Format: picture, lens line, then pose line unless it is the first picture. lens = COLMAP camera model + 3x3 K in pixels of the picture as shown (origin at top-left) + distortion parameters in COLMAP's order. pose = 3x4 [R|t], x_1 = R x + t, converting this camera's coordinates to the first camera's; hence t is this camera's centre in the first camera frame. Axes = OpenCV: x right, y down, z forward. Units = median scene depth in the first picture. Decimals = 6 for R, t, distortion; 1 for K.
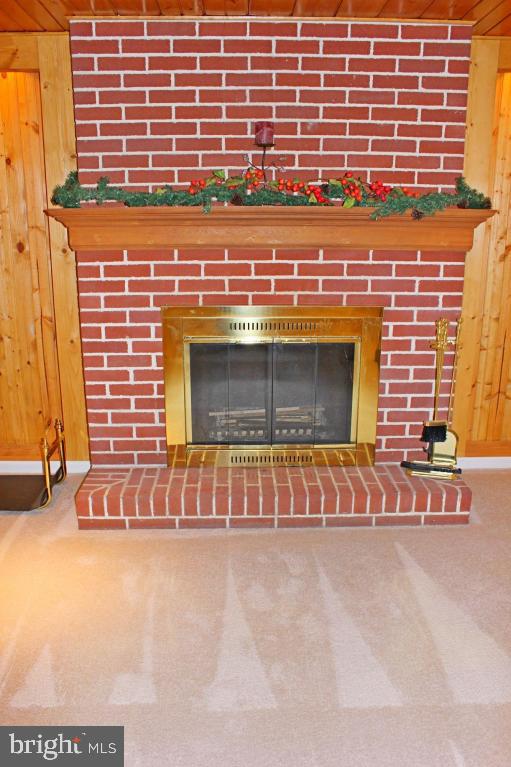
lens RADIAL K [[640.6, 0, 253.2], [0, 640.6, 392.9], [0, 0, 1]] dist [-0.172112, 0.163416]
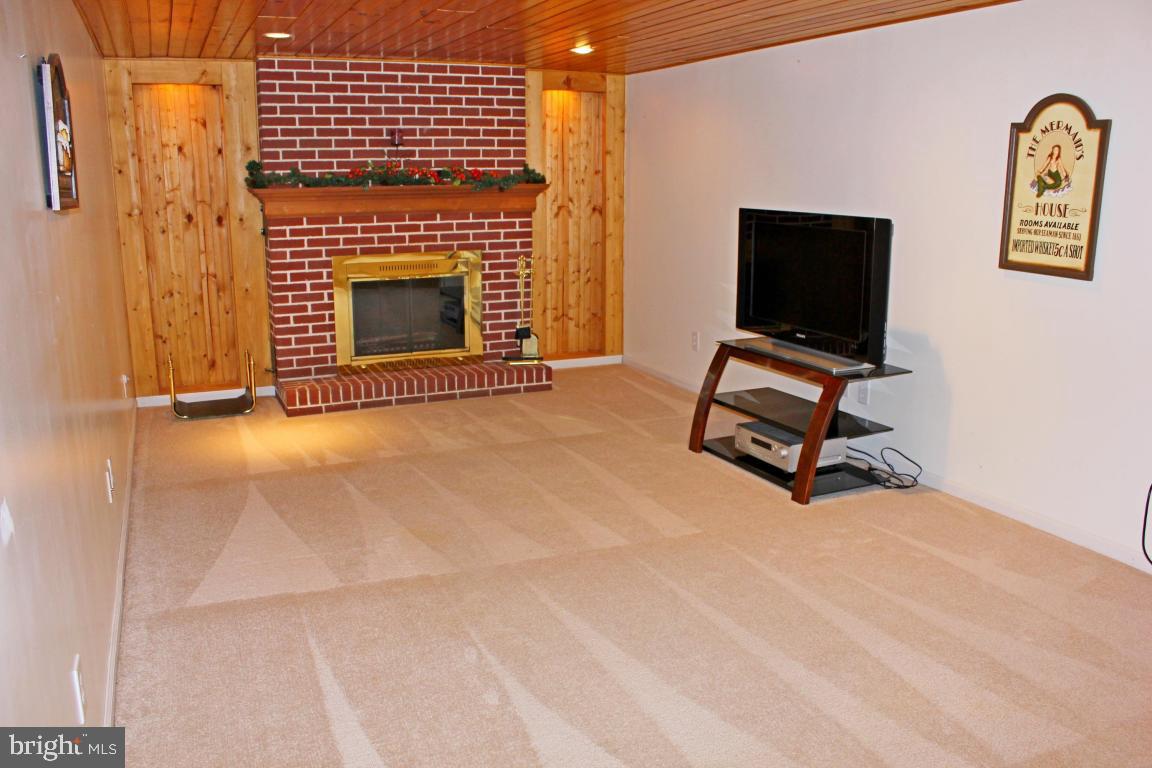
lens RADIAL K [[962.2, 0, 581.0], [0, 962.2, 383.8], [0, 0, 1]] dist [-0.172112, 0.163416]
pose [[0.922575, -0.084747, 0.376396, -0.459437], [0.103772, 0.994133, -0.030521, 0.272826], [-0.371601, 0.067217, 0.925956, -1.164842]]
